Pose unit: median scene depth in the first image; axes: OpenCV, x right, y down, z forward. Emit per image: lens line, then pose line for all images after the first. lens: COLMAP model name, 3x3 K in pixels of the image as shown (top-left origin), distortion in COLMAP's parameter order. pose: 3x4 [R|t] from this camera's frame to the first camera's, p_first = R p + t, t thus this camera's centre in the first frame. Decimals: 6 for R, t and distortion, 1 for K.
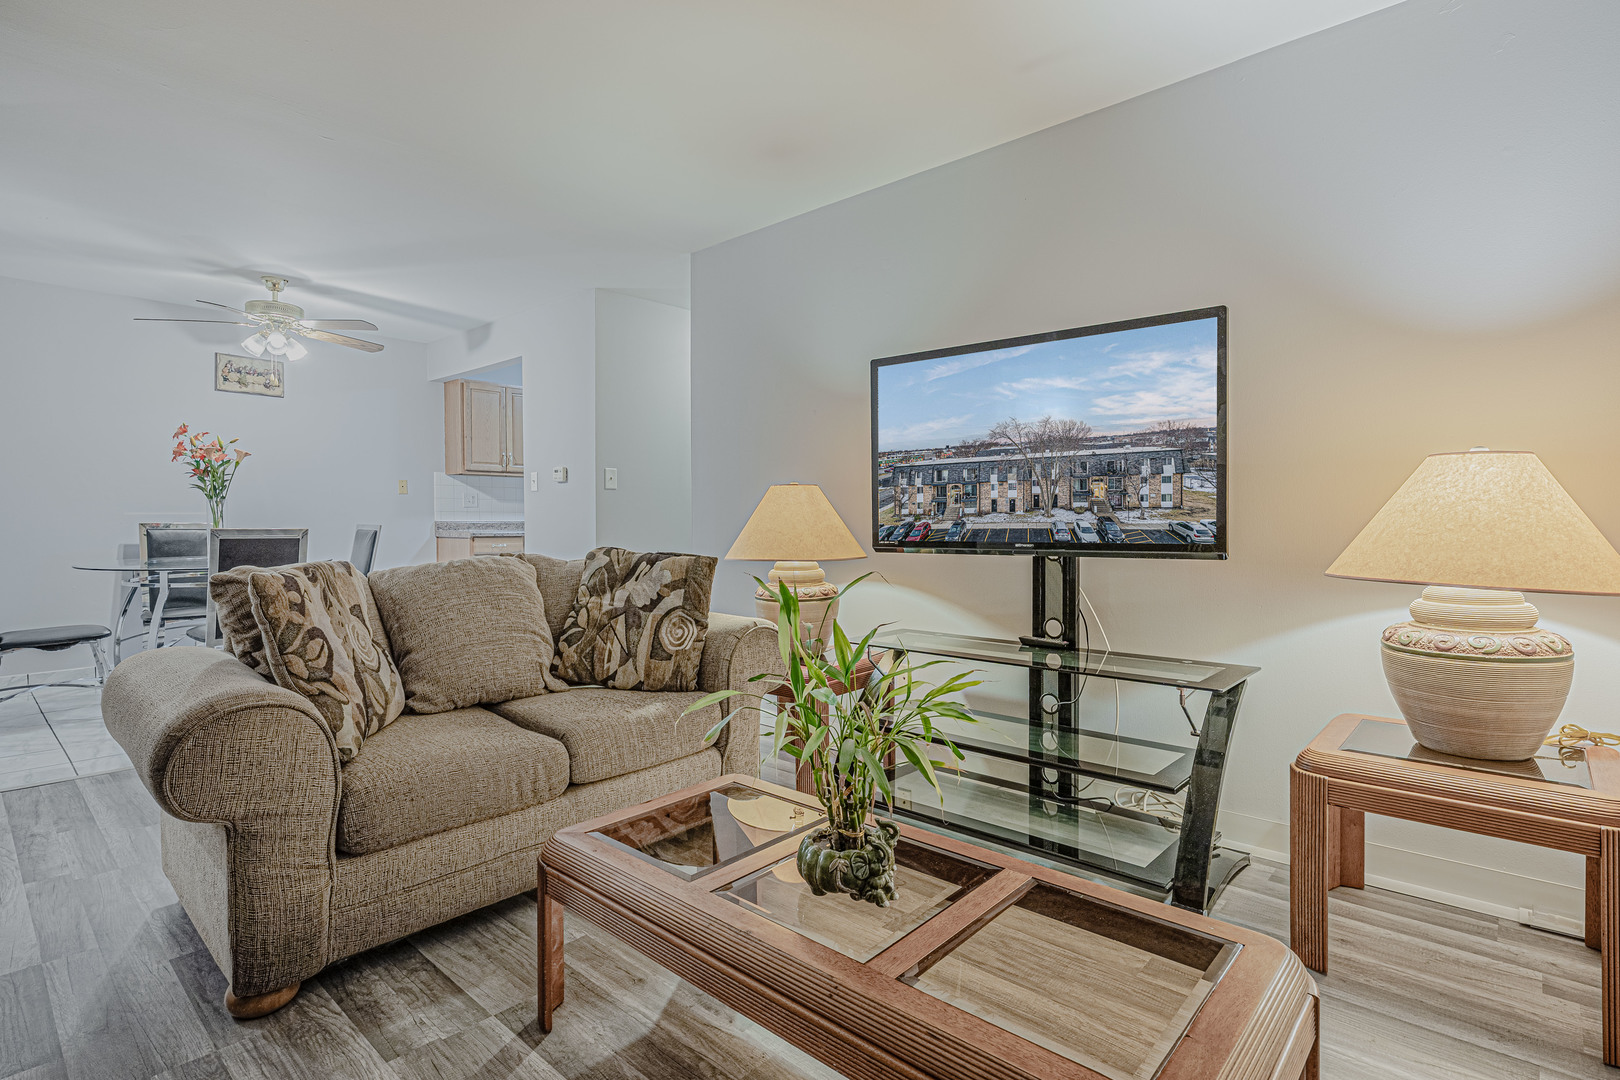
lens RADIAL K [[720.5, 0, 812.3], [0, 720.5, 566.1], [0, 0, 1]] dist [-0.014005, -0.000132]
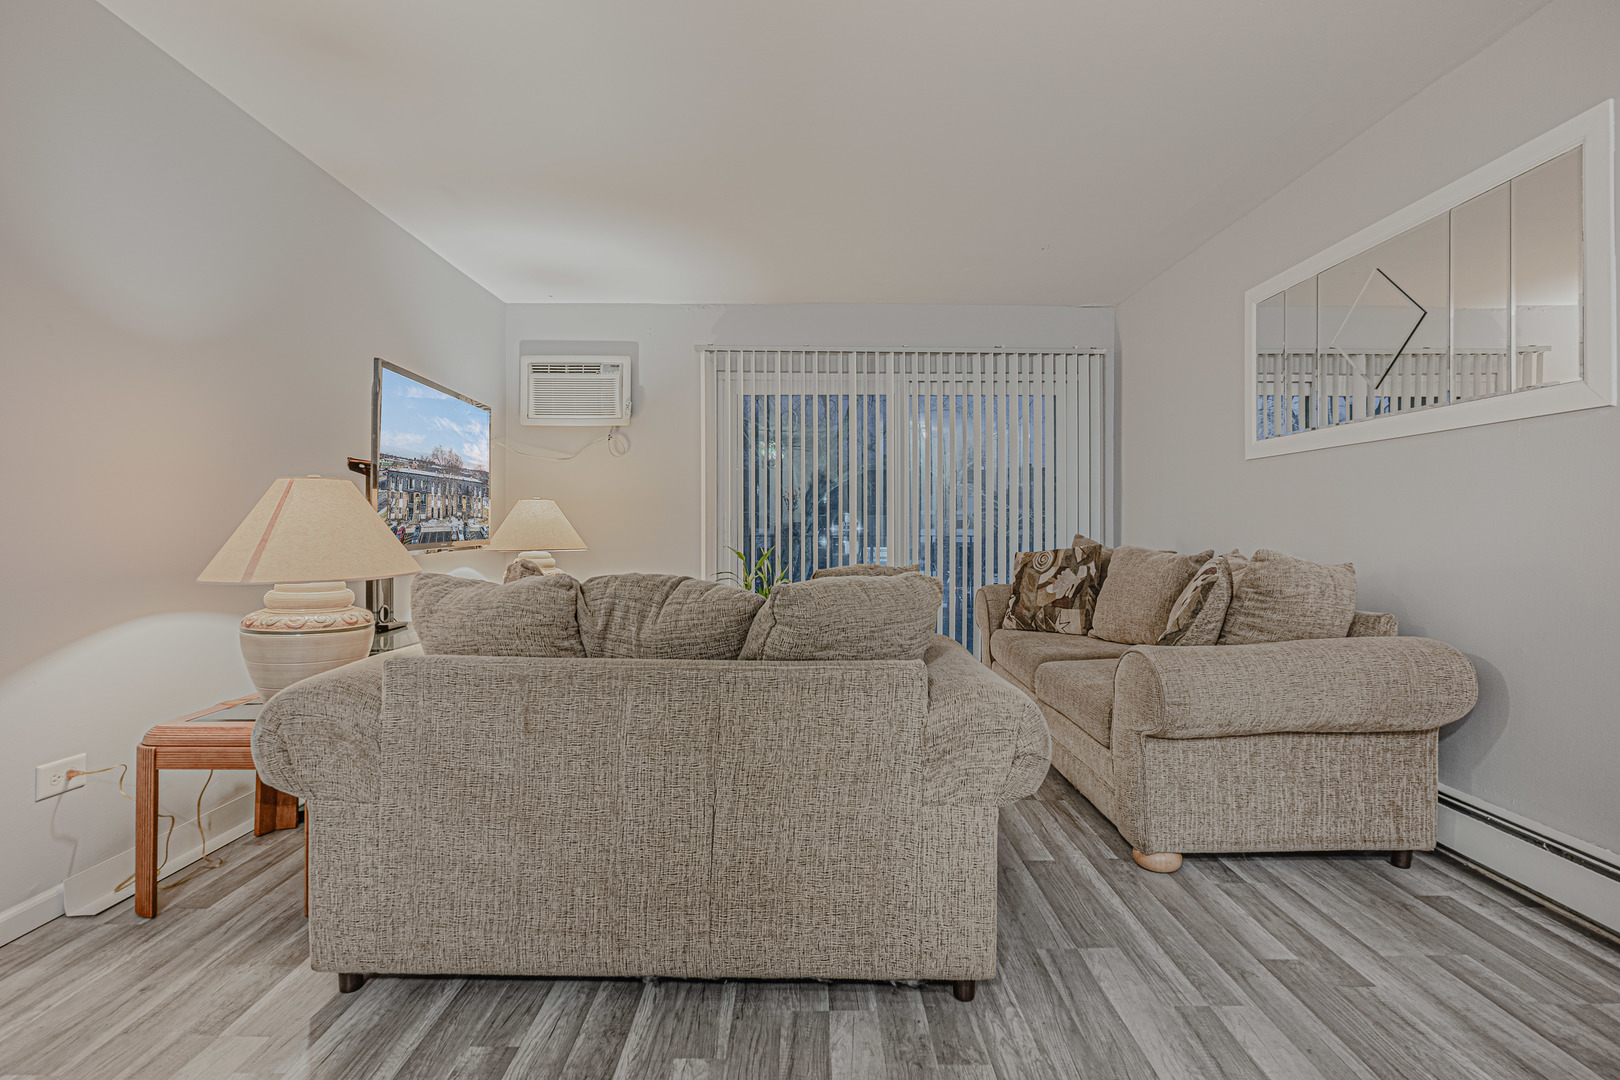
lens RADIAL K [[757.1, 0, 812.8], [0, 757.1, 518.0], [0, 0, 1]] dist [0.001804, 0.000932]
pose [[-0.638670, 0.013182, 0.769368, -1.108554], [0.053662, 0.998182, 0.027444, -0.072903], [-0.767608, 0.058814, -0.638216, 1.276155]]
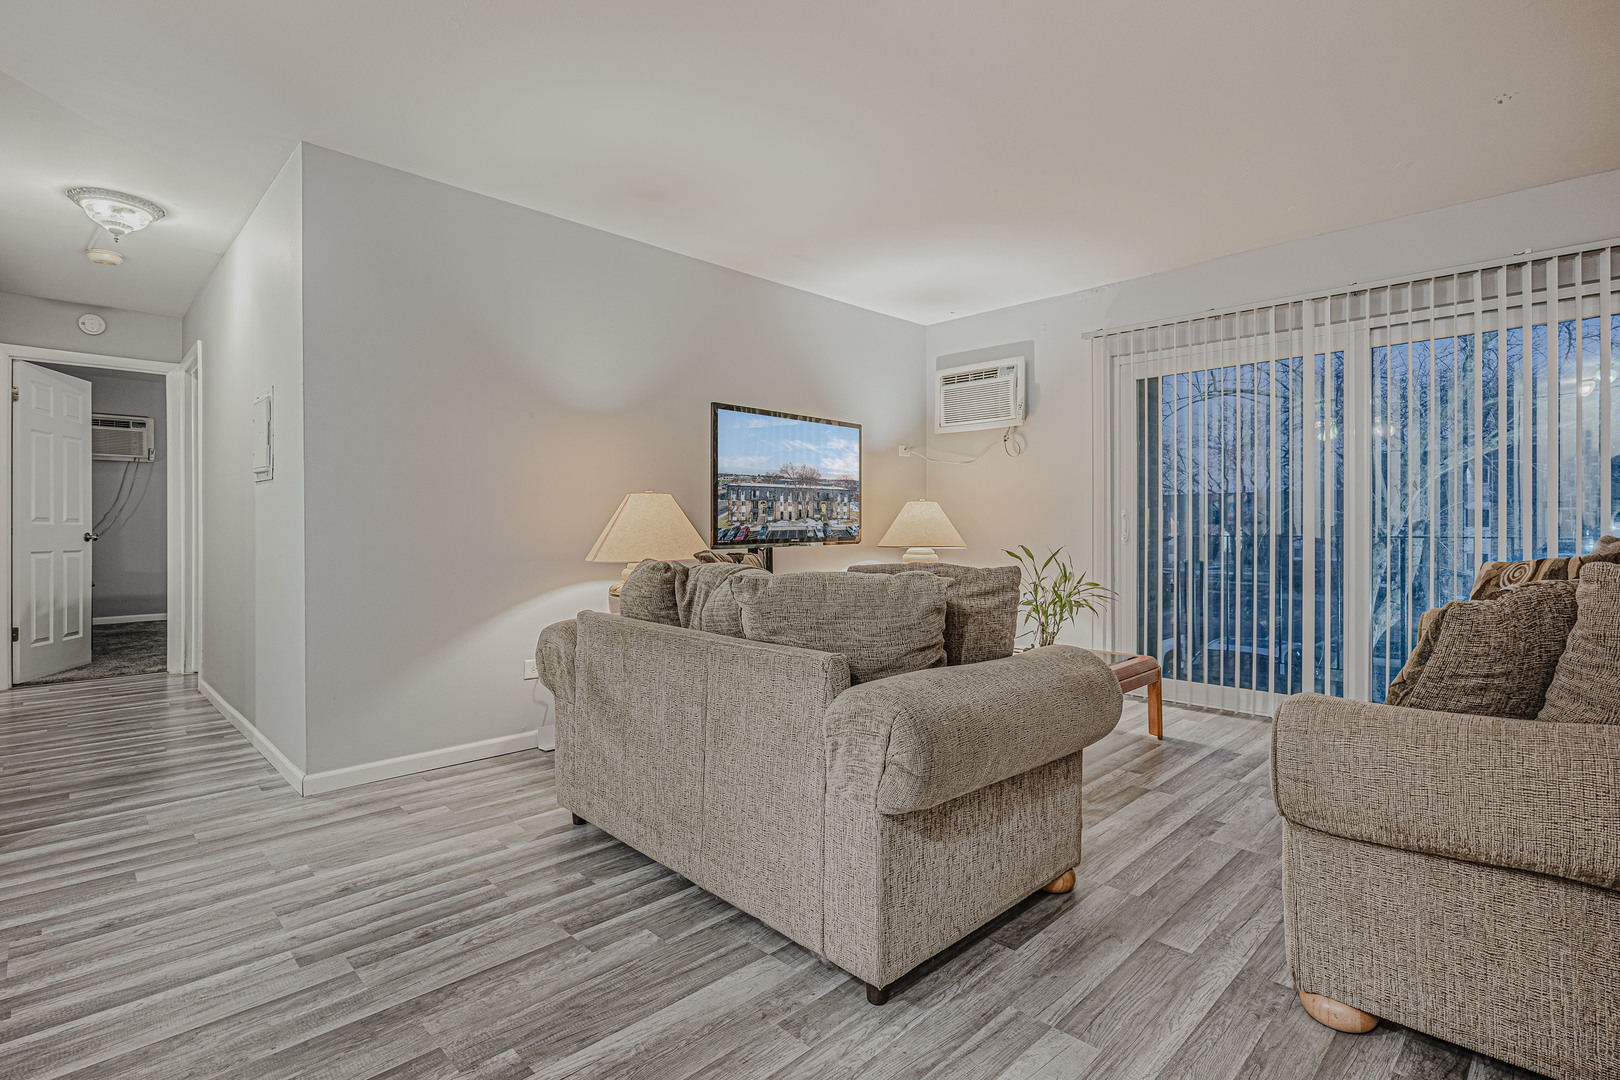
lens RADIAL K [[768.5, 0, 810.8], [0, 768.5, 527.3], [0, 0, 1]] dist [0.018228, -0.000394]
pose [[0.104402, 0.003658, 0.994528, -1.350465], [0.069629, 0.997513, -0.010978, -0.034644], [-0.992095, 0.070394, 0.103888, 0.736792]]
